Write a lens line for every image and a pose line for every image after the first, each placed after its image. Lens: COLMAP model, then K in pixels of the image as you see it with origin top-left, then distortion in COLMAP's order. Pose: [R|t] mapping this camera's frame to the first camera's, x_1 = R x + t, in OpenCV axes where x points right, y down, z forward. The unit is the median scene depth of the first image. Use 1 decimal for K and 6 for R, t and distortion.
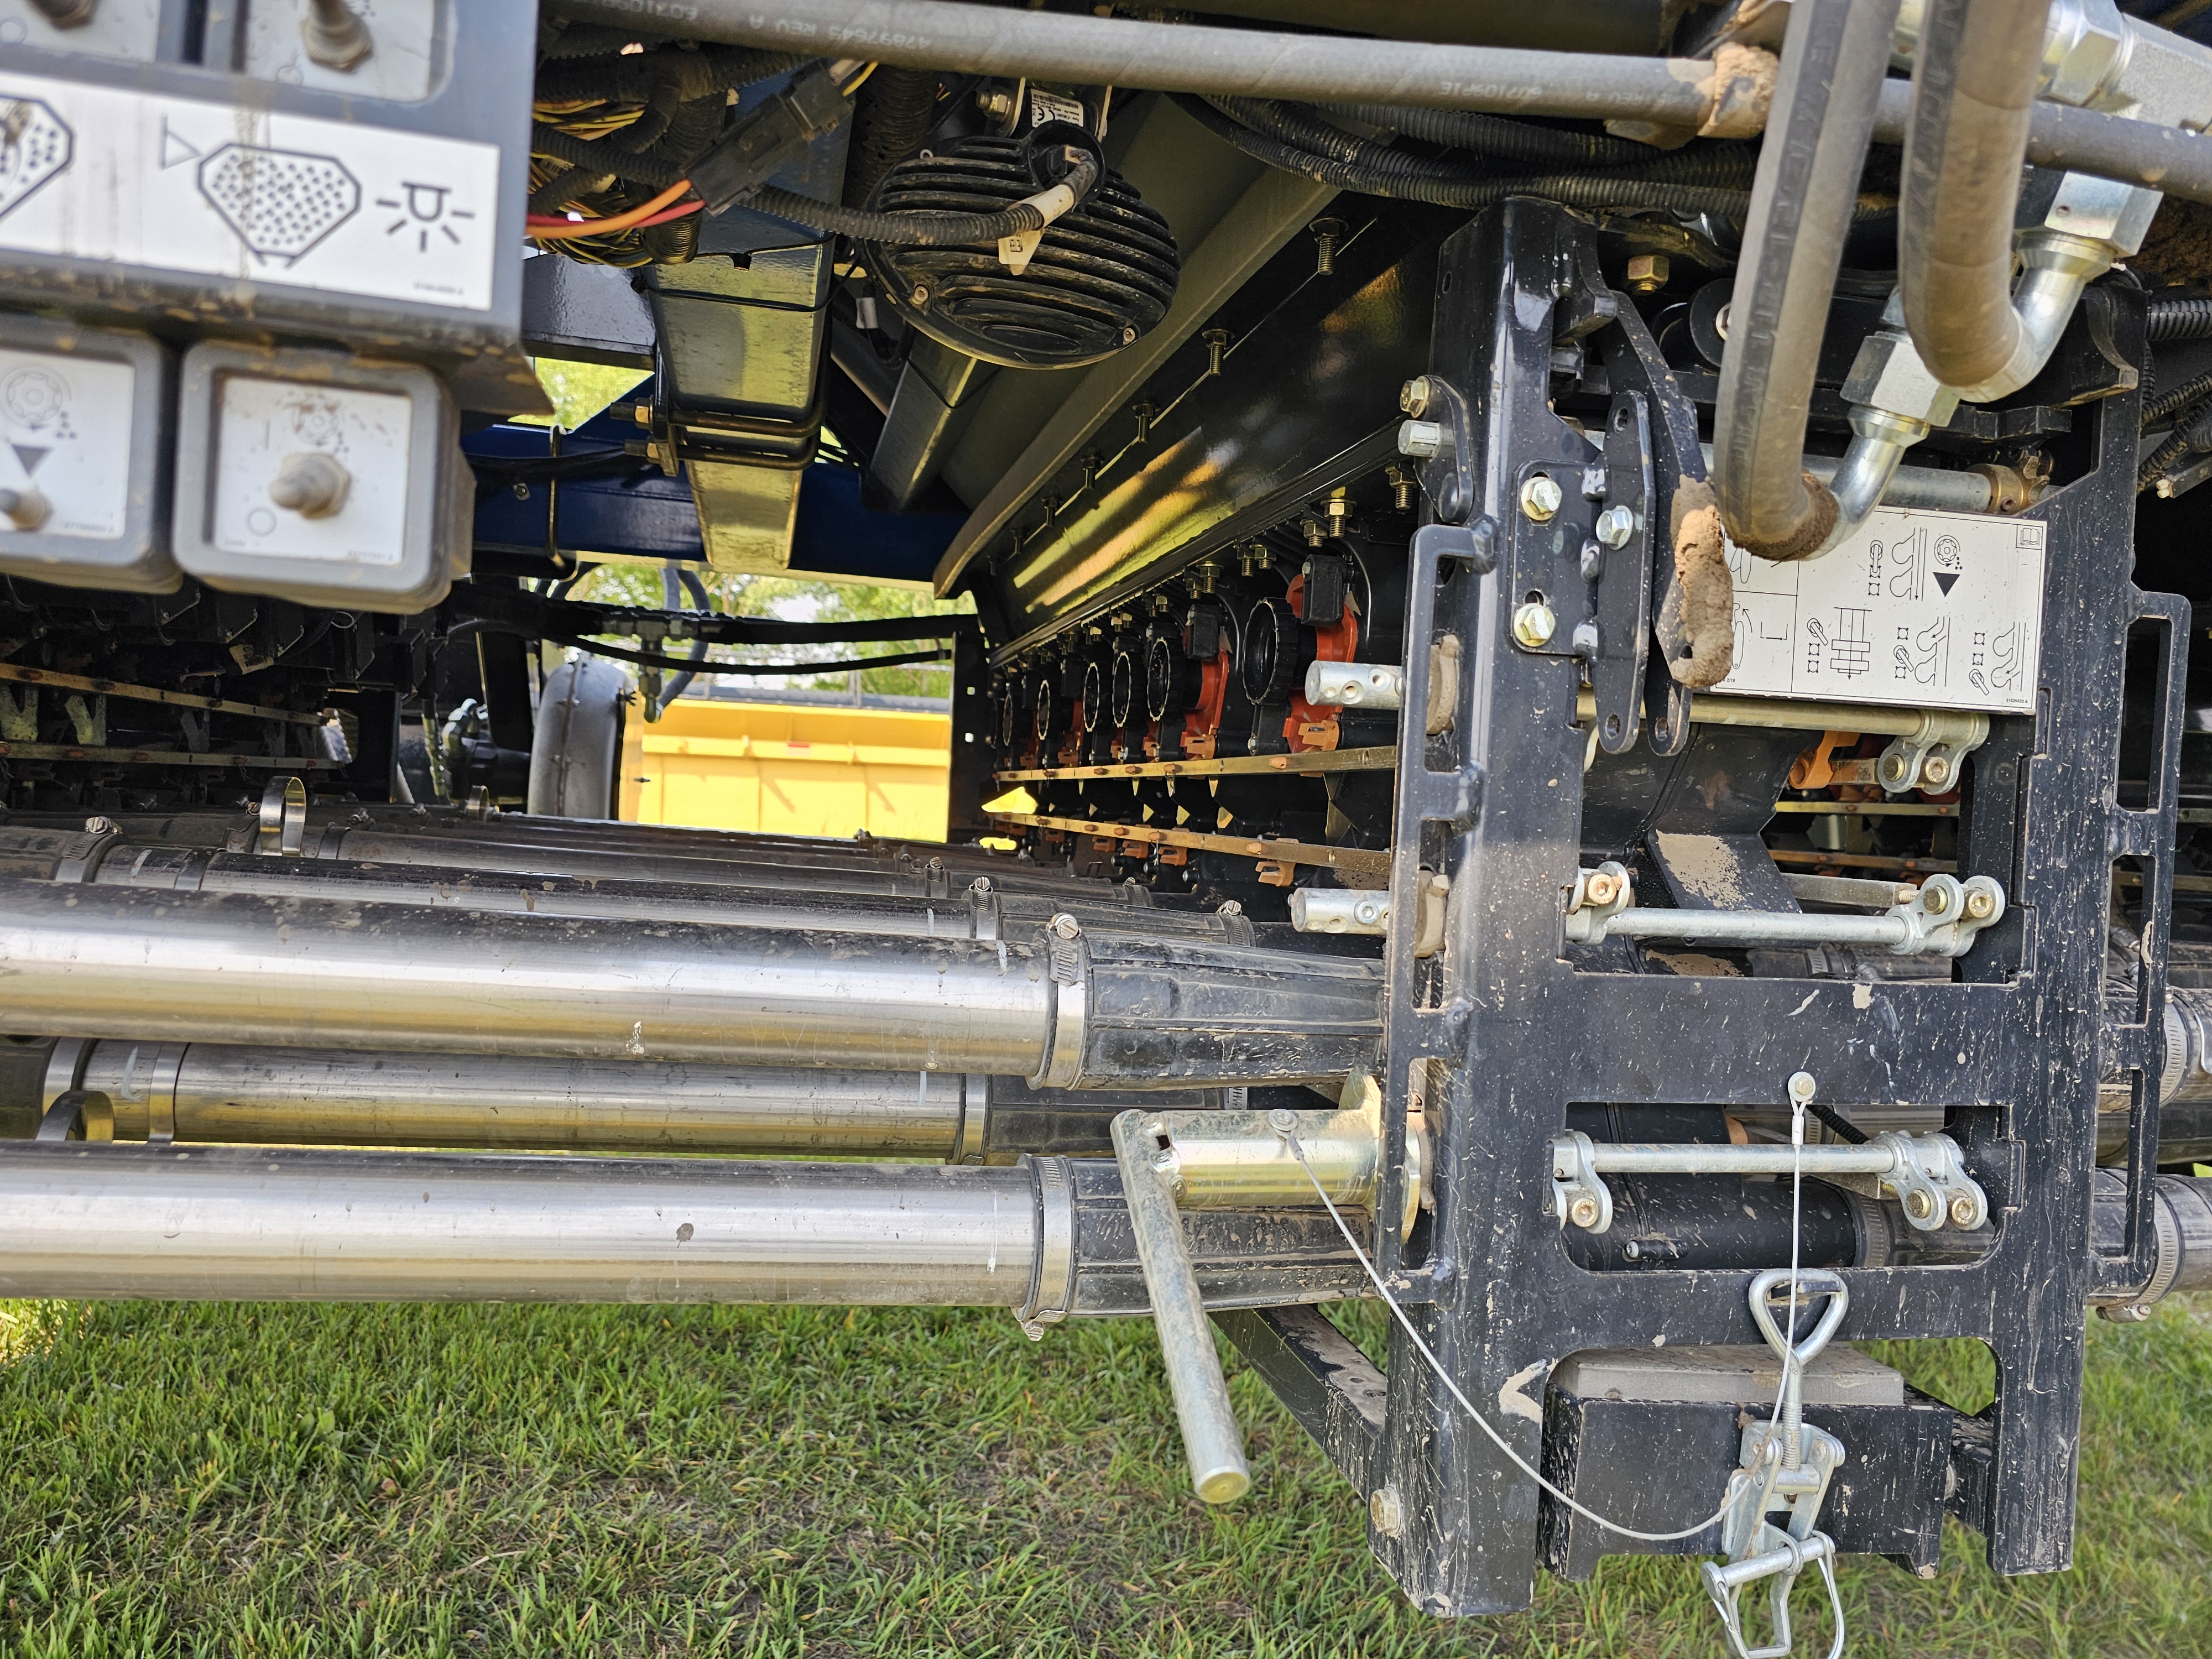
lens RADIAL K [[1428.6, 0, 1078.3], [0, 1428.6, 825.8], [0, 0, 1]] dist [0.027348, -0.037062]
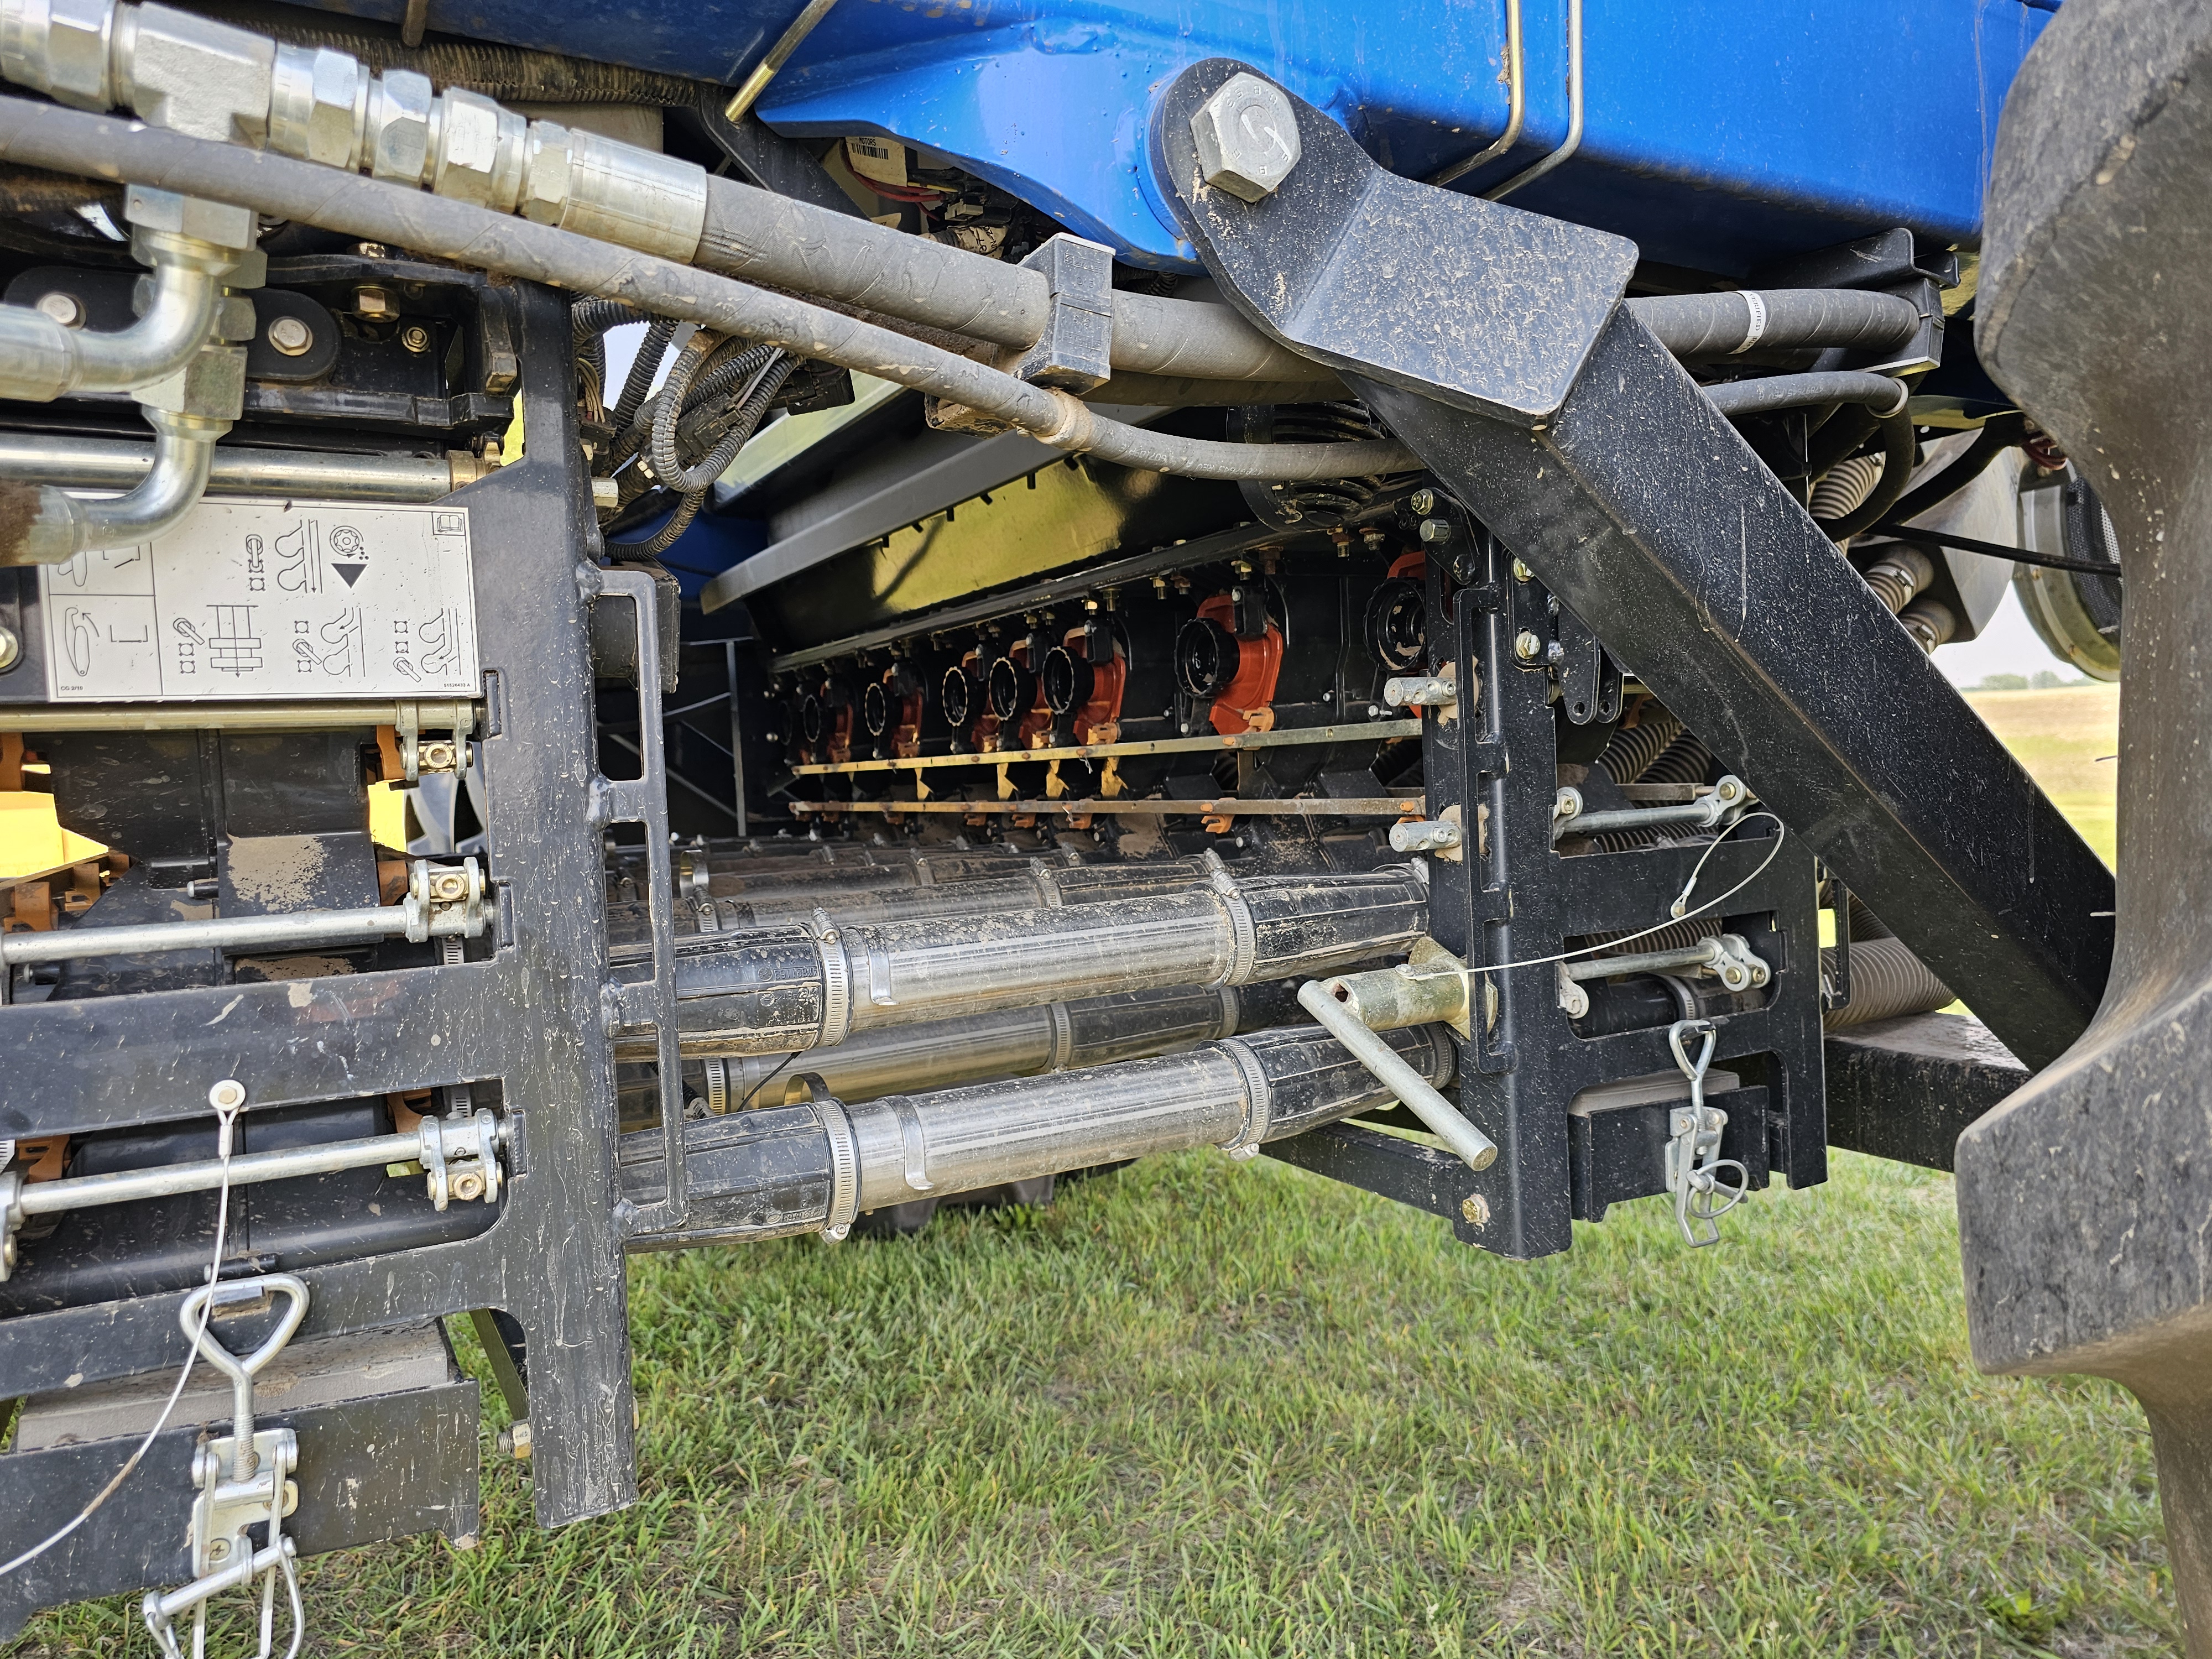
lens RADIAL K [[1428.6, 0, 1078.3], [0, 1428.6, 825.8], [0, 0, 1]] dist [0.027348, -0.037062]
pose [[0.954459, -0.098964, 0.281451, 0.780362], [0.092665, 0.995059, 0.035637, 0.016874], [-0.283588, -0.007933, 0.958914, -0.102027]]
